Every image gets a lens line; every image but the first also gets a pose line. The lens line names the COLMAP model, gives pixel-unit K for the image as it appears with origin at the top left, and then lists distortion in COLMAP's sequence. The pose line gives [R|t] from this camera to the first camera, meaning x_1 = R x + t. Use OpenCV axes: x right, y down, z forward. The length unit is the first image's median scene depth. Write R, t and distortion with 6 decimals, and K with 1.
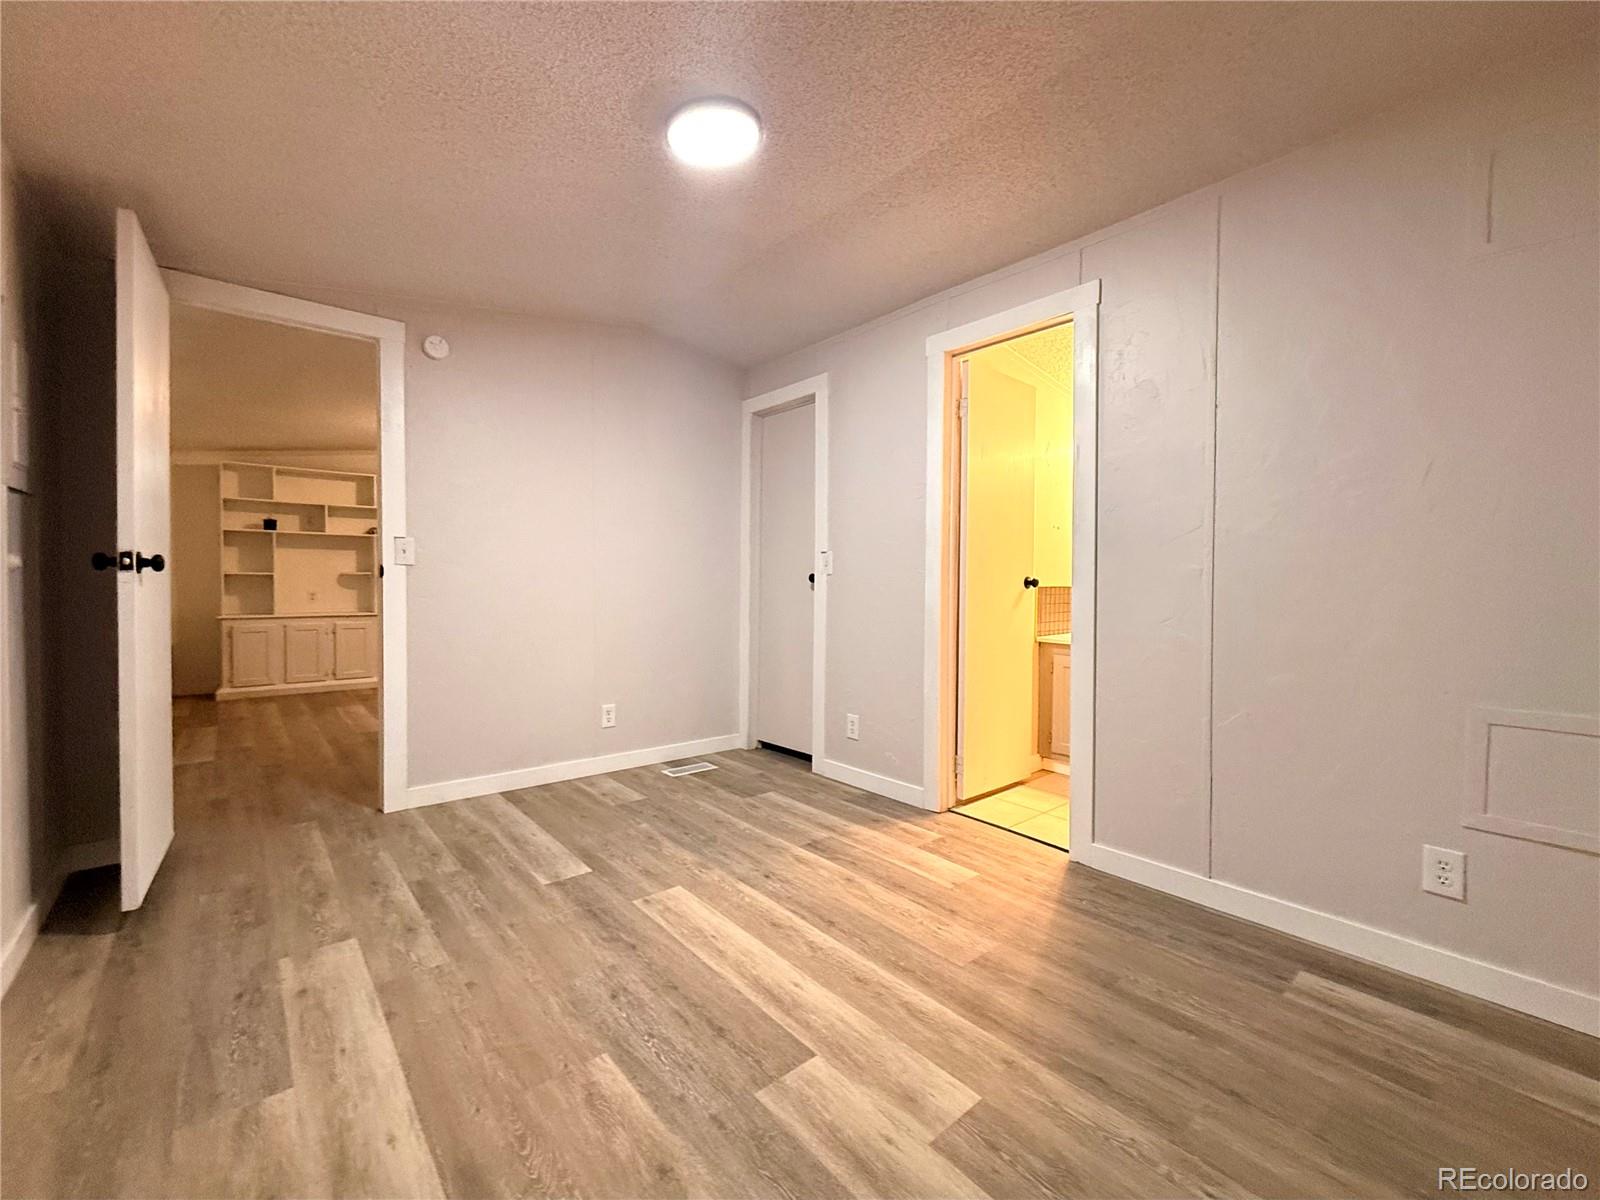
lens RADIAL K [[644.2, 0, 800.9], [0, 644.2, 618.5], [0, 0, 1]] dist [0.000184, 0.000591]
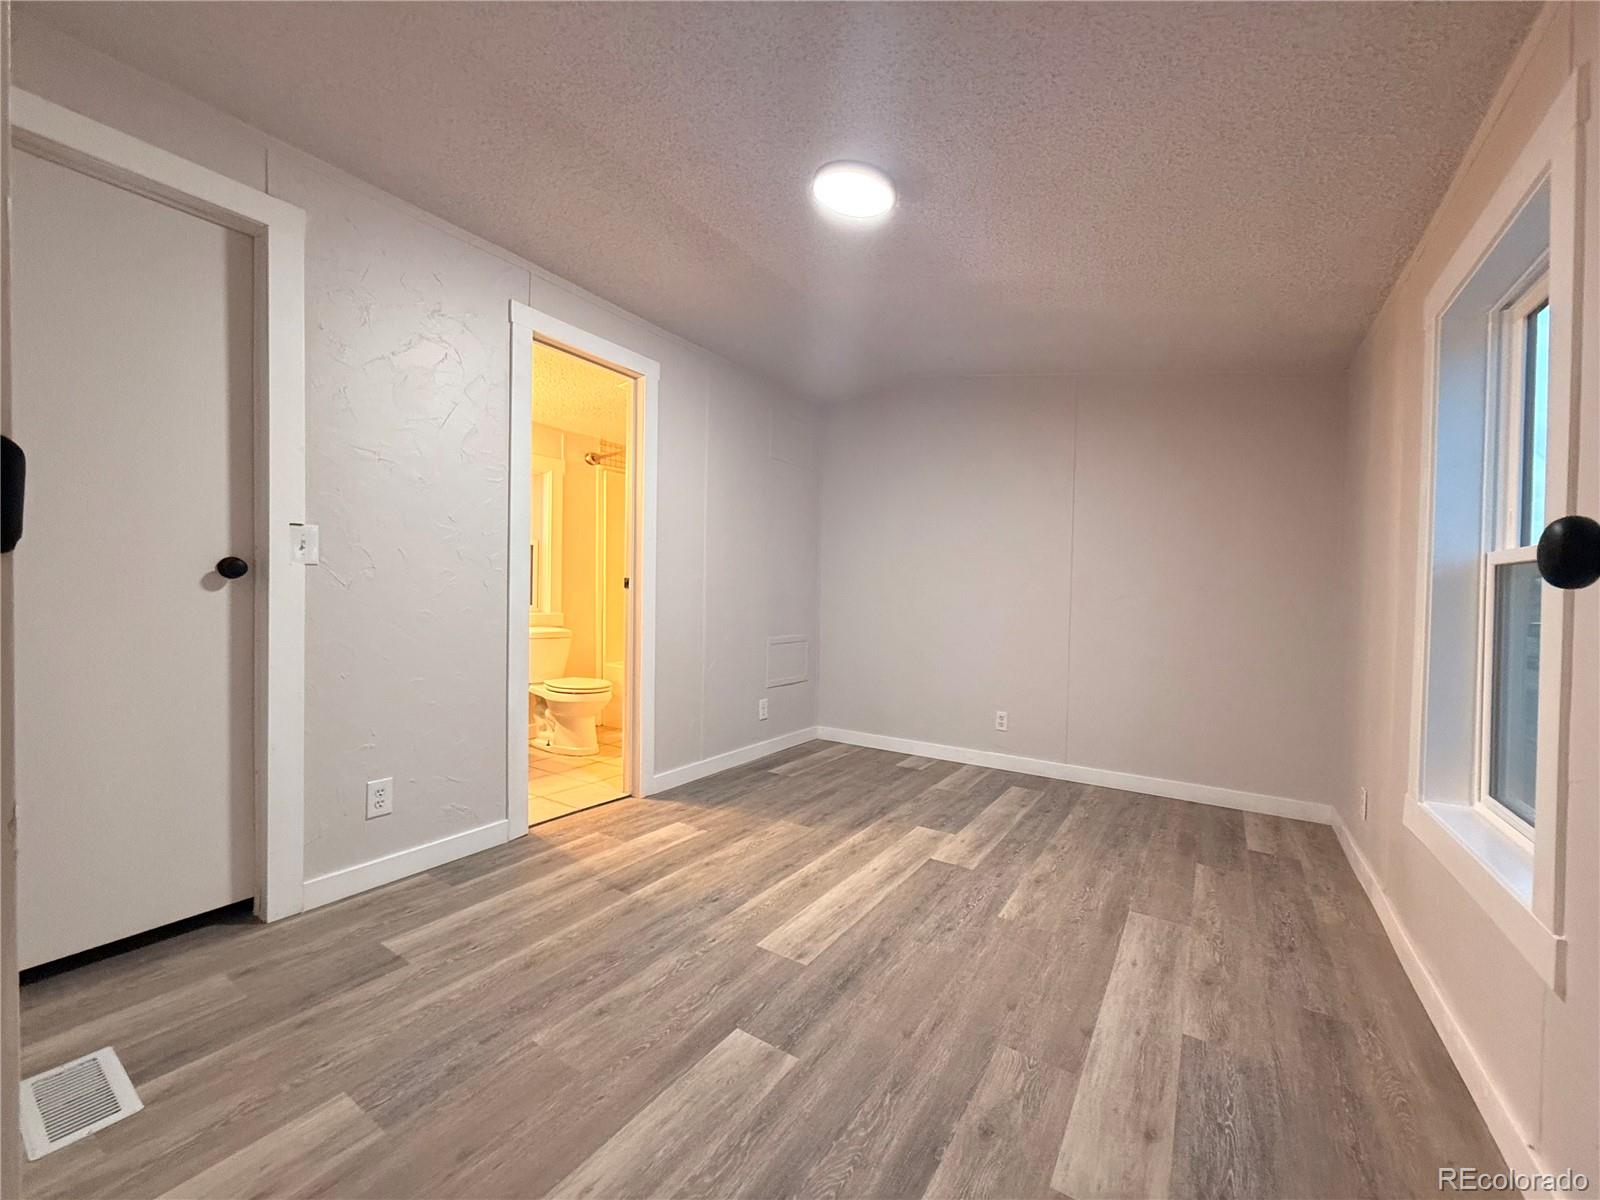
lens RADIAL K [[636.1, 0, 783.4], [0, 636.1, 597.8], [0, 0, 1]] dist [-0.000437, 0.000312]
pose [[-0.245681, -0.026192, 0.968997, -1.229941], [0.026031, 0.999096, 0.033605, -0.092840], [-0.969001, 0.033480, -0.244778, 1.409889]]
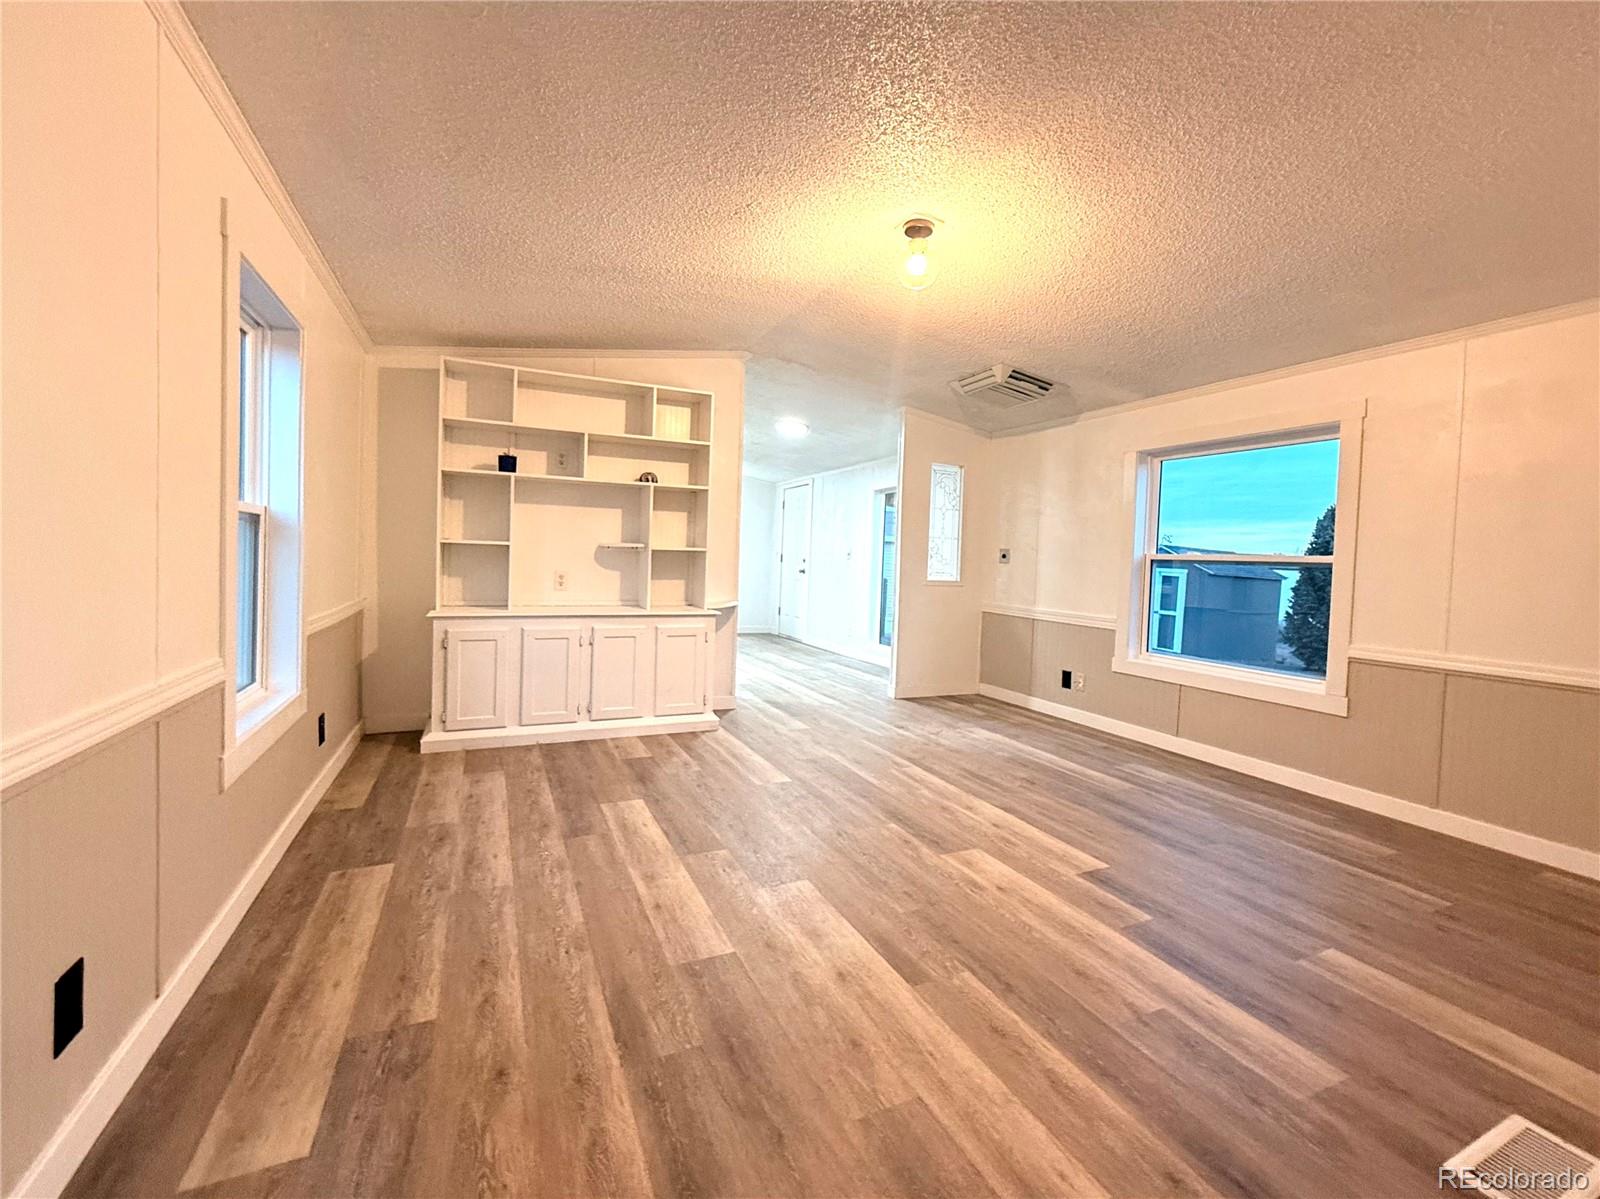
lens RADIAL K [[636.1, 0, 783.4], [0, 636.1, 597.3], [0, 0, 1]] dist [-0.000437, 0.000312]
pose [[0.957385, 0.032844, -0.286942, -0.178427], [-0.033635, 0.999432, 0.002175, -0.012993], [0.286850, 0.007569, 0.957946, 0.224549]]
